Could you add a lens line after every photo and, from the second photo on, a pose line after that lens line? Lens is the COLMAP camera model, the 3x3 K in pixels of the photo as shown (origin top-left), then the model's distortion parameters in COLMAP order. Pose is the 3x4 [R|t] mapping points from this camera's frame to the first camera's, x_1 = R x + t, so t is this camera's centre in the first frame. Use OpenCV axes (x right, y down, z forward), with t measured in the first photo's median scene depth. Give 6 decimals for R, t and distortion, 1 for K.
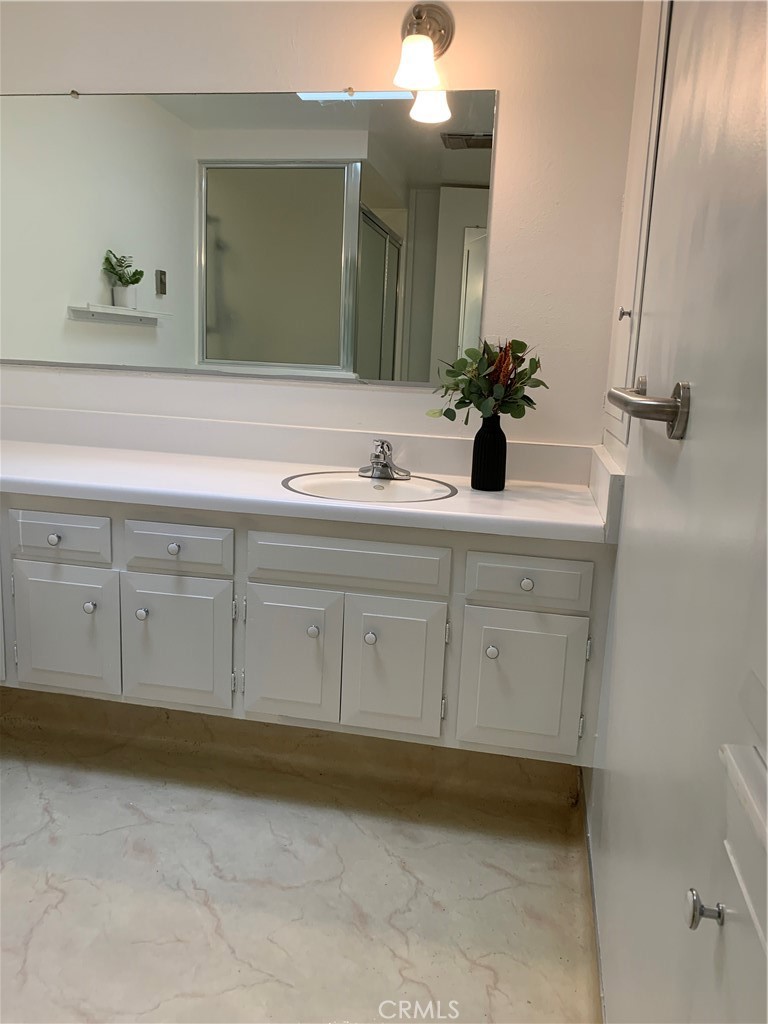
lens RADIAL K [[796.5, 0, 384.0], [0, 796.5, 512.0], [0, 0, 1]] dist [0.034967, -0.142140]
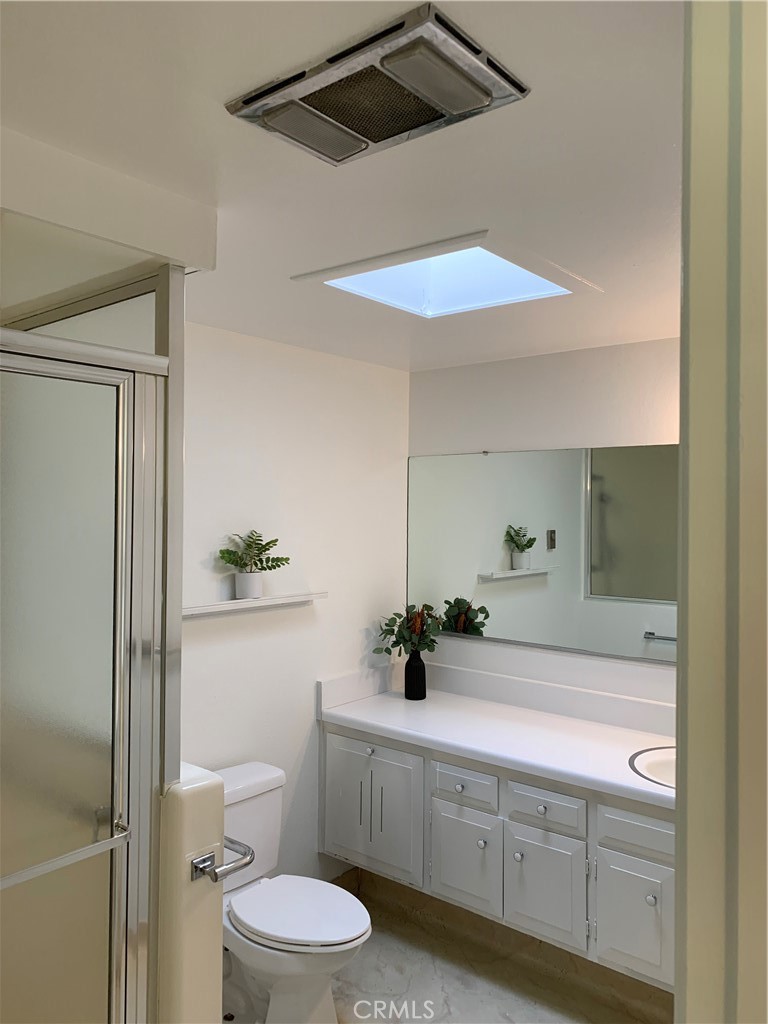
lens RADIAL K [[783.6, 0, 366.9], [0, 783.6, 511.0], [0, 0, 1]] dist [0.029978, -0.002546]
pose [[0.867597, -0.044560, -0.495268, 0.152004], [-0.060730, 0.979027, -0.194470, -0.161603], [0.493546, 0.198799, 0.846694, -0.348070]]
